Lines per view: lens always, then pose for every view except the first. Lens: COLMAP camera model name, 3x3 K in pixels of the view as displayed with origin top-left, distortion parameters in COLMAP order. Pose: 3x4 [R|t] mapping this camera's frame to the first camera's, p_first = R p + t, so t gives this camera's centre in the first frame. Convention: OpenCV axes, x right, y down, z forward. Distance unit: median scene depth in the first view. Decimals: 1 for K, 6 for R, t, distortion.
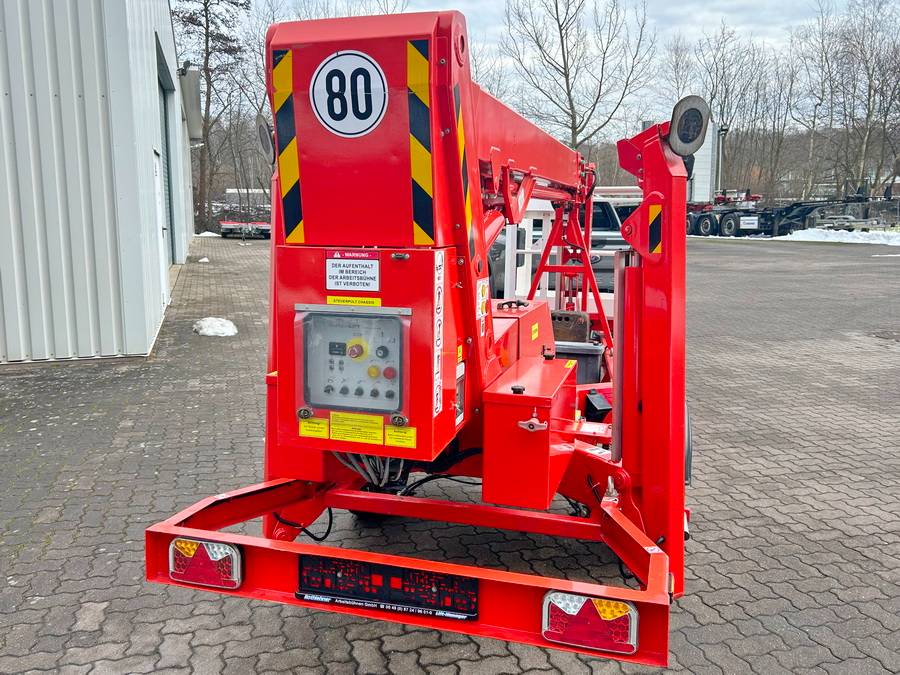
lens RADIAL K [[812.8, 0, 449.3], [0, 812.8, 314.9], [0, 0, 1]] dist [0.039132, -0.019874]
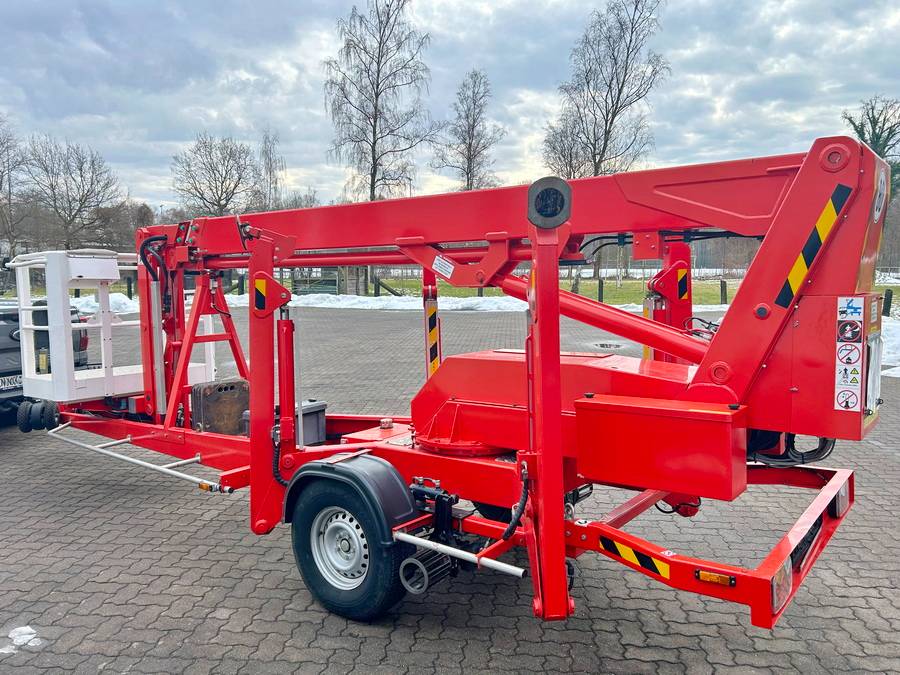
lens RADIAL K [[695.0, 0, 467.3], [0, 695.0, 339.1], [0, 0, 1]] dist [0.033101, -0.015580]
pose [[0.327029, -0.093453, 0.940382, -1.429376], [0.132420, 0.989812, 0.052314, -0.154456], [-0.935691, 0.107417, 0.336072, 1.162598]]
